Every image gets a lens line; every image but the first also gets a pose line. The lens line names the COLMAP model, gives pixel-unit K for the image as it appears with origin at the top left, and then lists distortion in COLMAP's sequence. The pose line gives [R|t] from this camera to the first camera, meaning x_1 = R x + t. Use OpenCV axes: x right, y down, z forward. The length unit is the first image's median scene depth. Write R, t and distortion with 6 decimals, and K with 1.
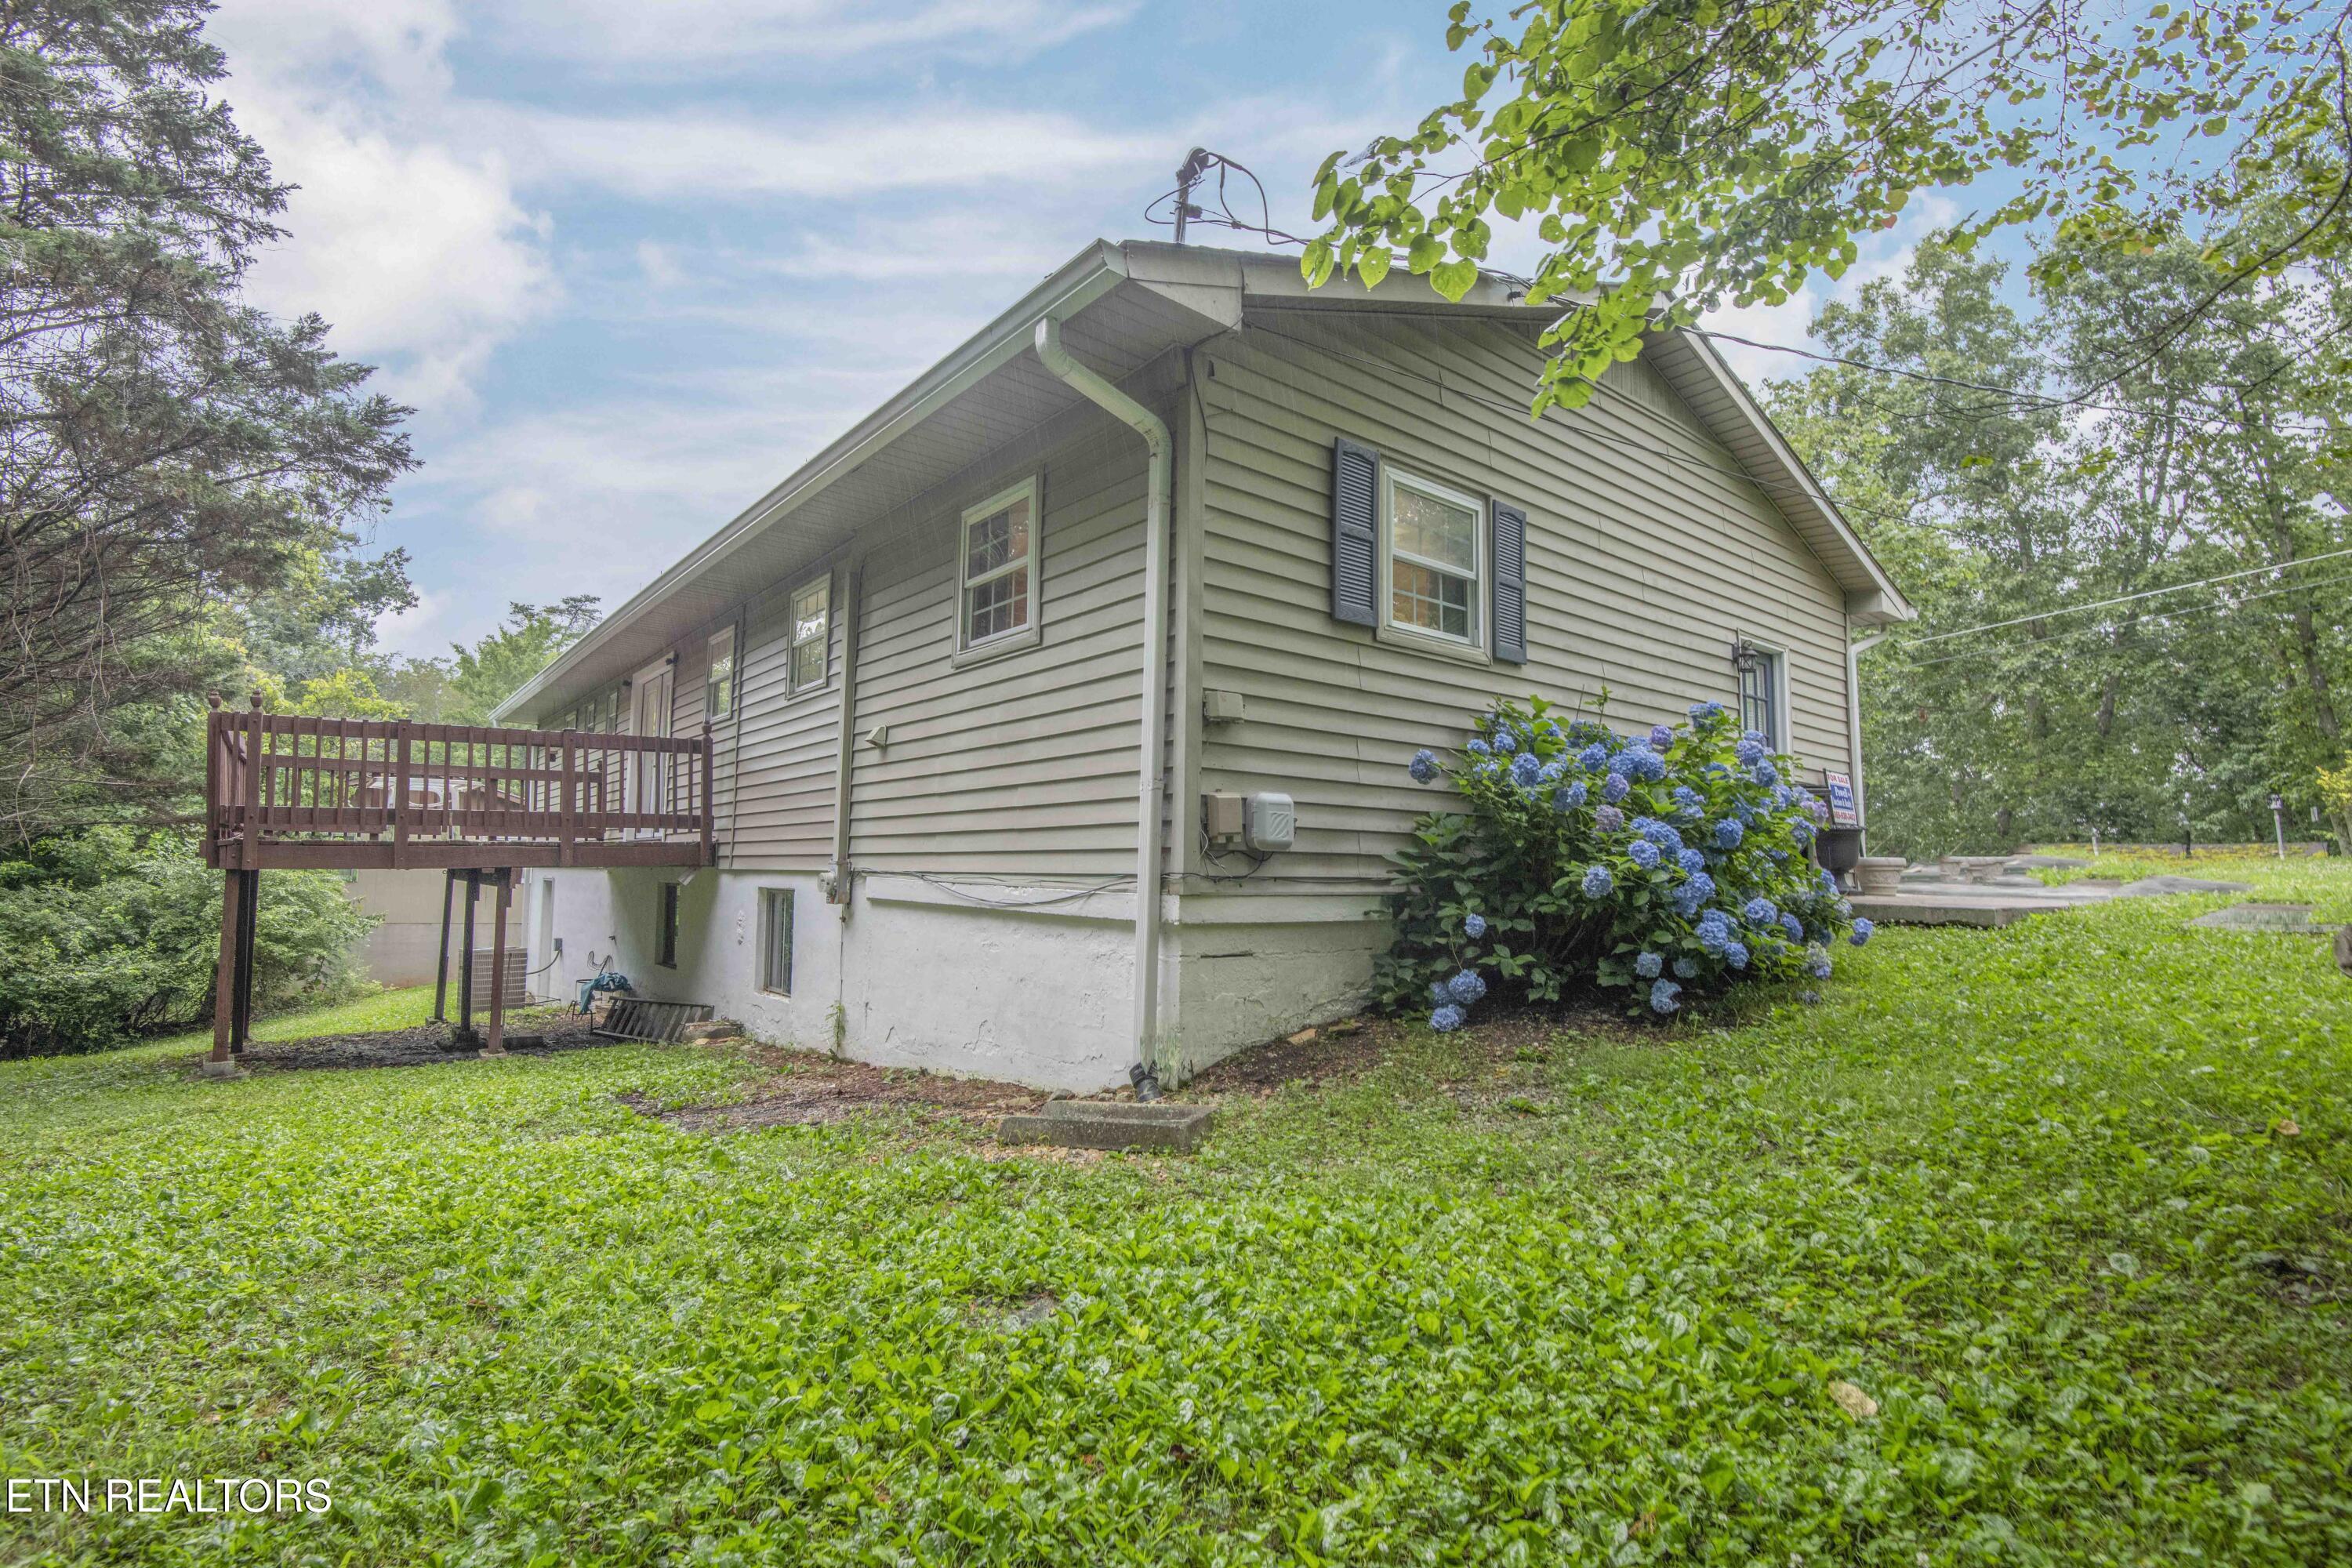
lens RADIAL K [[1092.3, 0, 1169.8], [0, 1092.3, 788.6], [0, 0, 1]] dist [-0.012654, -0.014689]
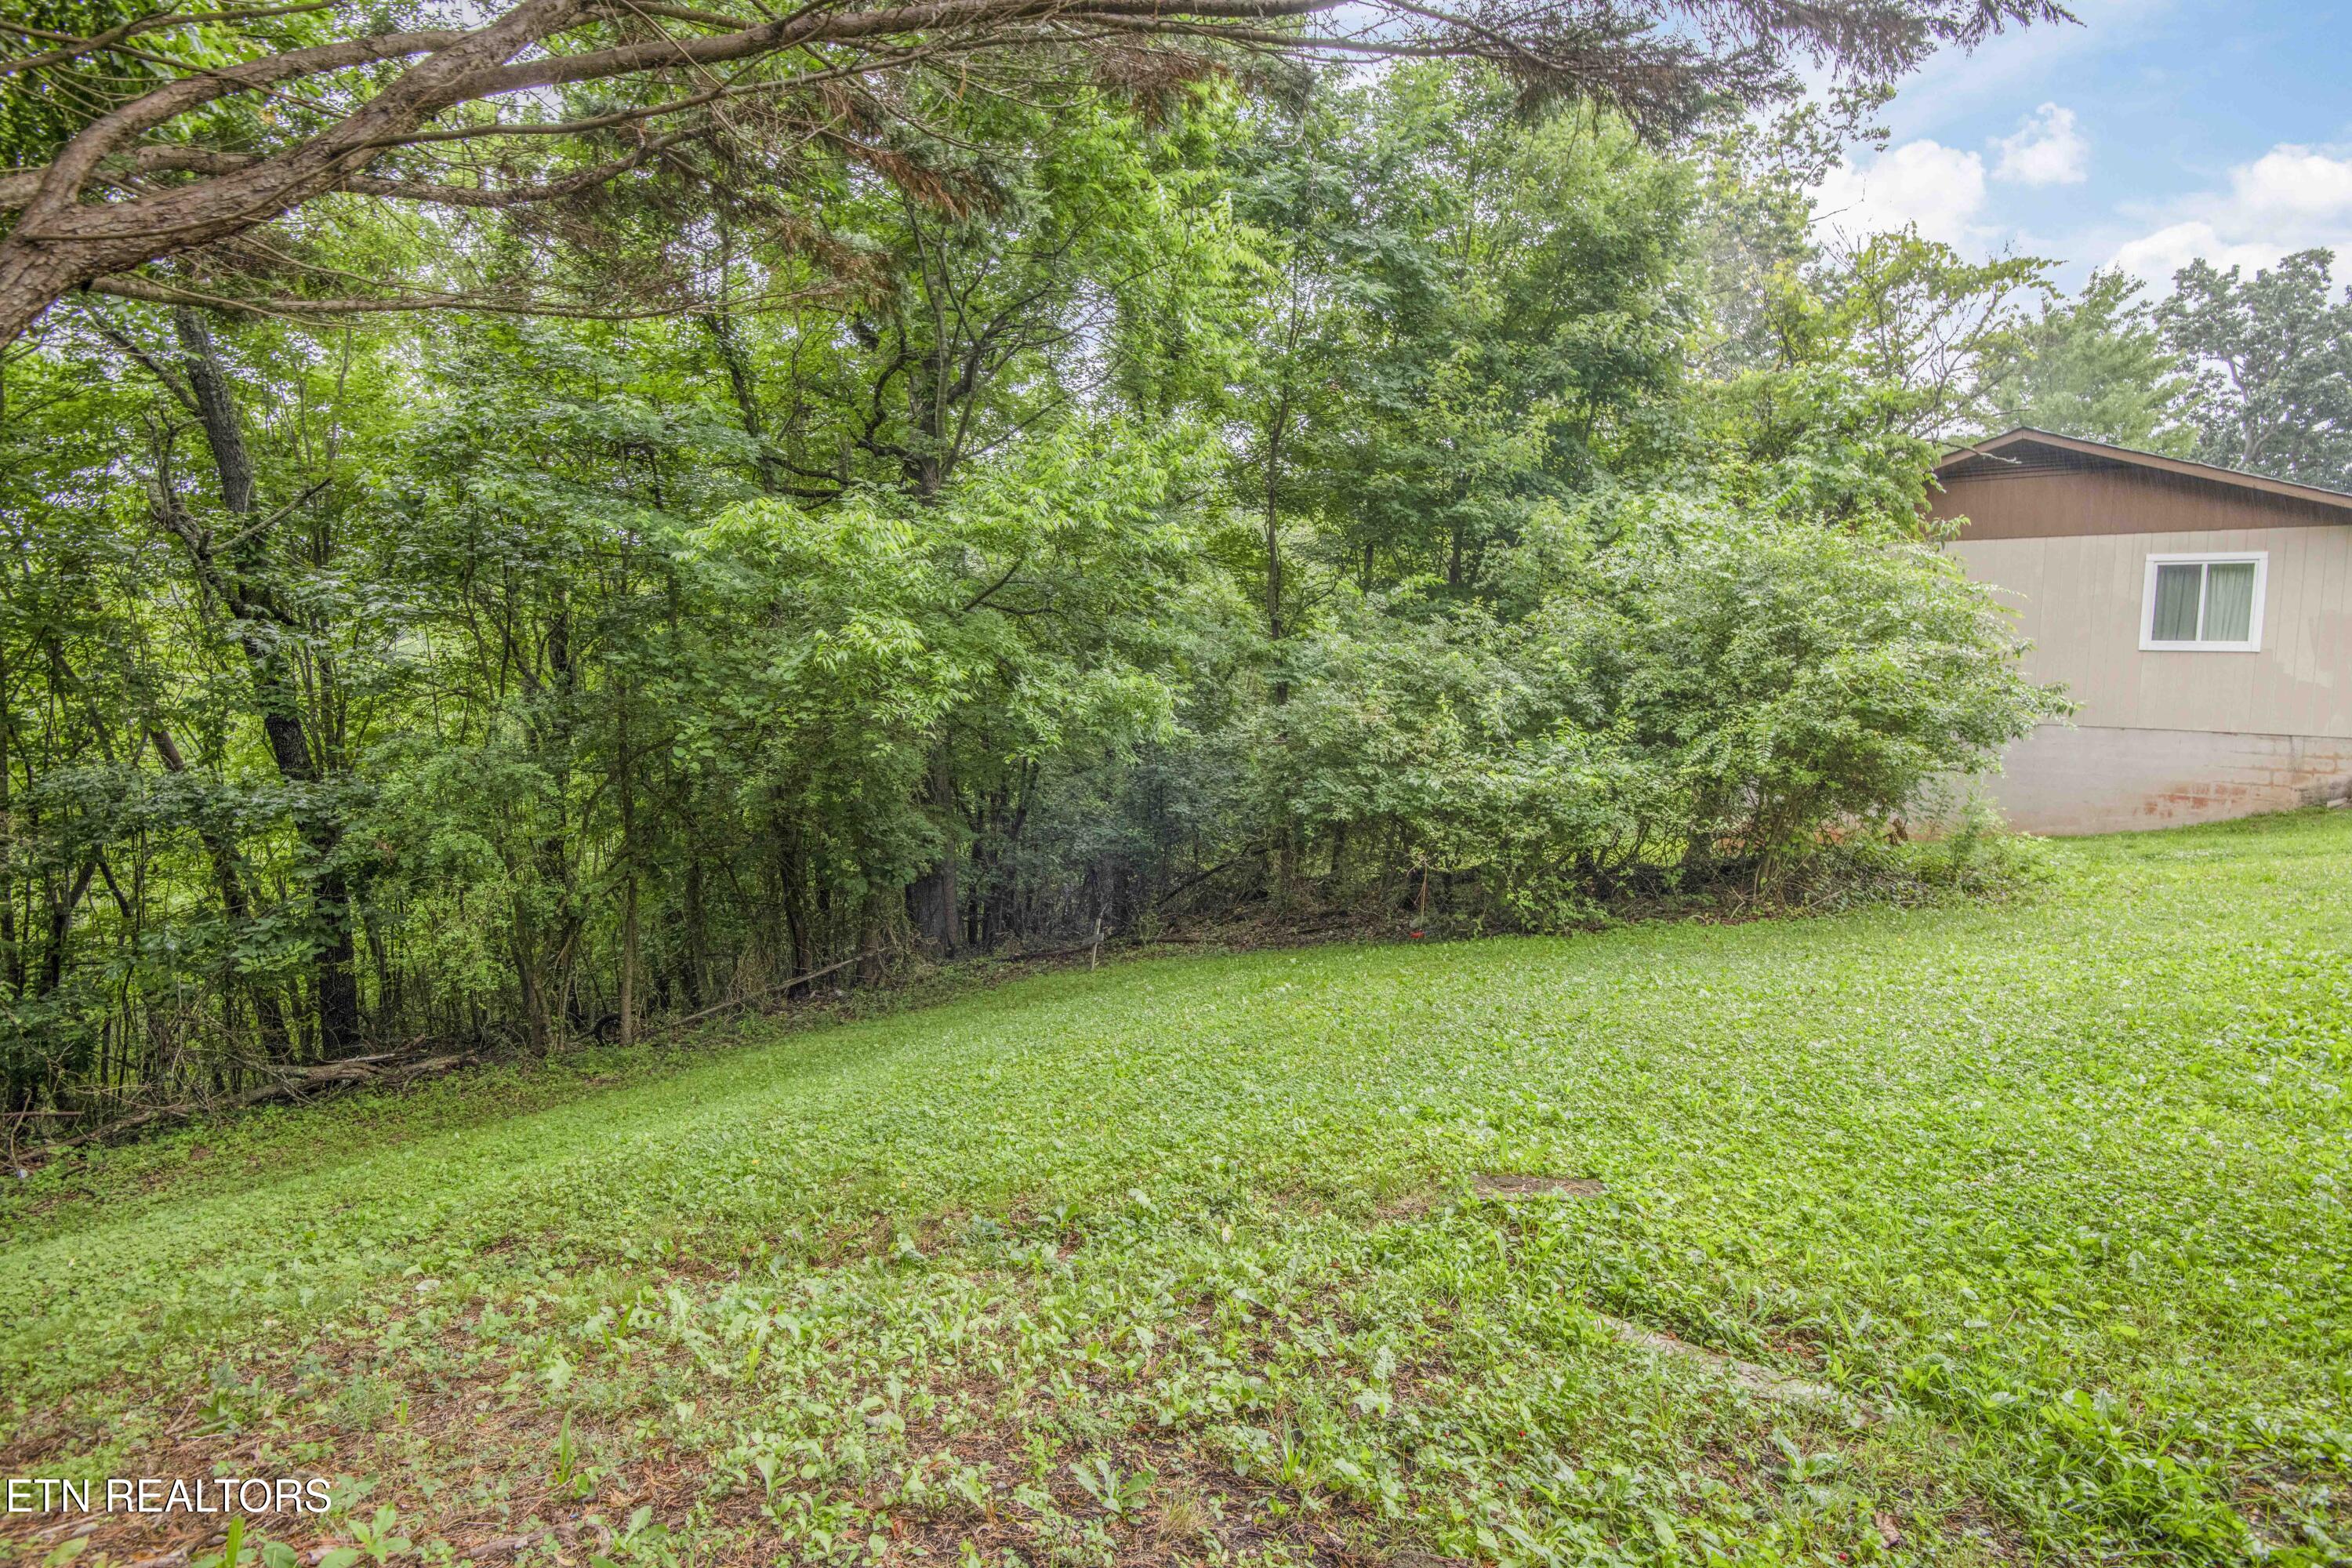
lens RADIAL K [[1092.3, 0, 1174.7], [0, 1092.3, 781.6], [0, 0, 1]] dist [-0.012654, -0.014689]
pose [[0.415587, 0.077855, -0.906215, -0.612722], [0.055448, 0.992308, 0.110680, 0.108702], [0.907862, -0.096245, 0.408074, 0.632915]]
